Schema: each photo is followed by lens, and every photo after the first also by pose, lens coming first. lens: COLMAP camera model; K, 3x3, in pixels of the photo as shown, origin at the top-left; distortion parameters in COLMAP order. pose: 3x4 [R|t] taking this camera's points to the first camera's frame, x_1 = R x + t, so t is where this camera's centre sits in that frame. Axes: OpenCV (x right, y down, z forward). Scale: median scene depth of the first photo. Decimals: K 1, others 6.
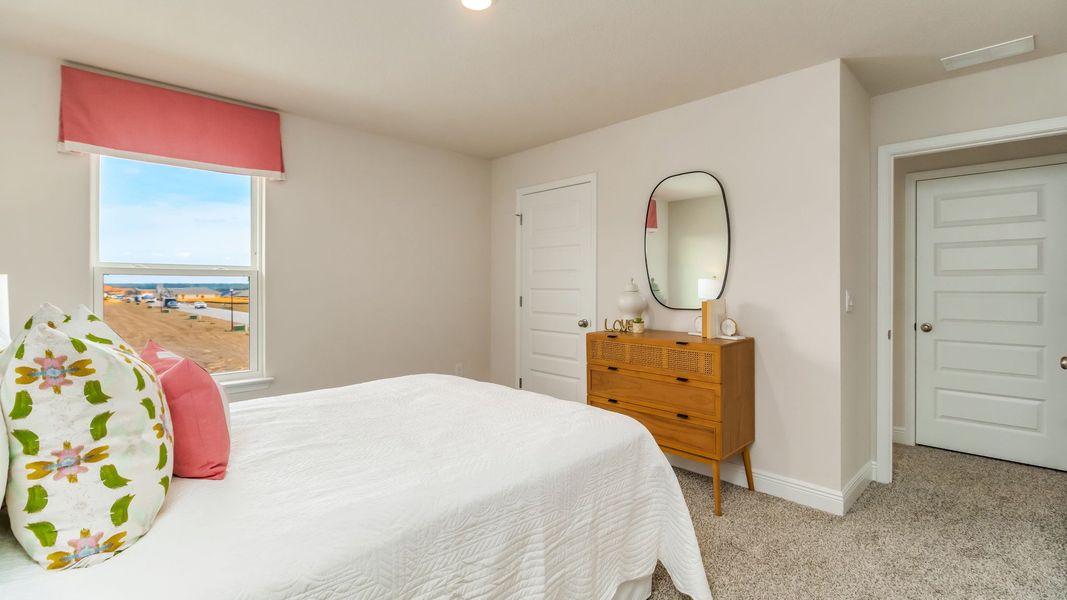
lens RADIAL K [[470.7, 0, 537.7], [0, 470.7, 291.5], [0, 0, 1]] dist [-0.001055, -0.007113]
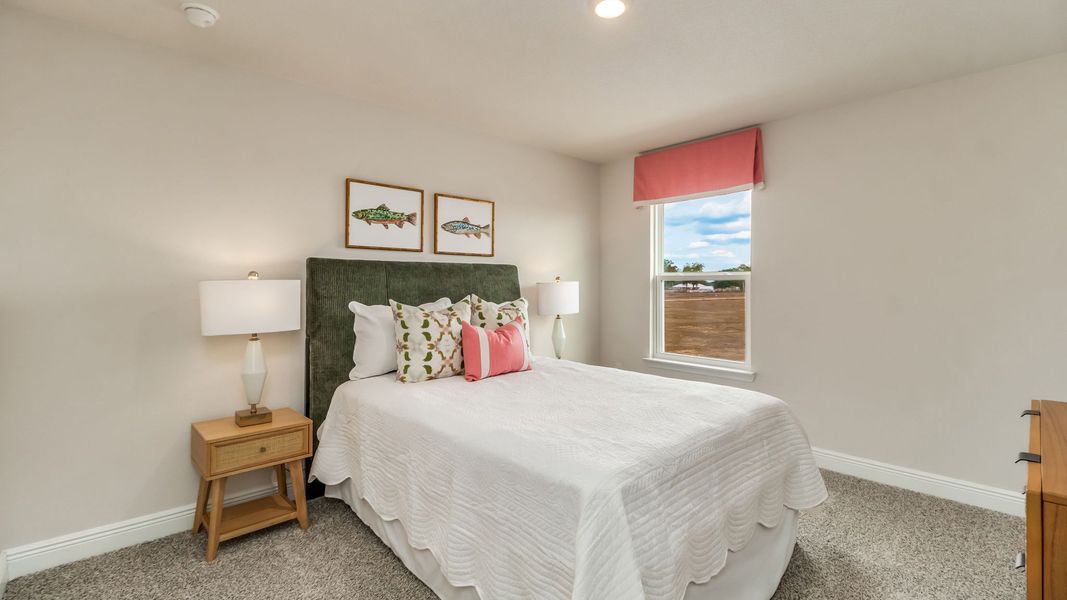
lens RADIAL K [[470.7, 0, 537.7], [0, 470.7, 291.5], [0, 0, 1]] dist [-0.001055, -0.007113]
pose [[-0.016072, 0.008468, -0.999835, 1.149116], [-0.017354, 0.999811, 0.008747, -0.014850], [0.999720, 0.017492, -0.015922, 1.122975]]
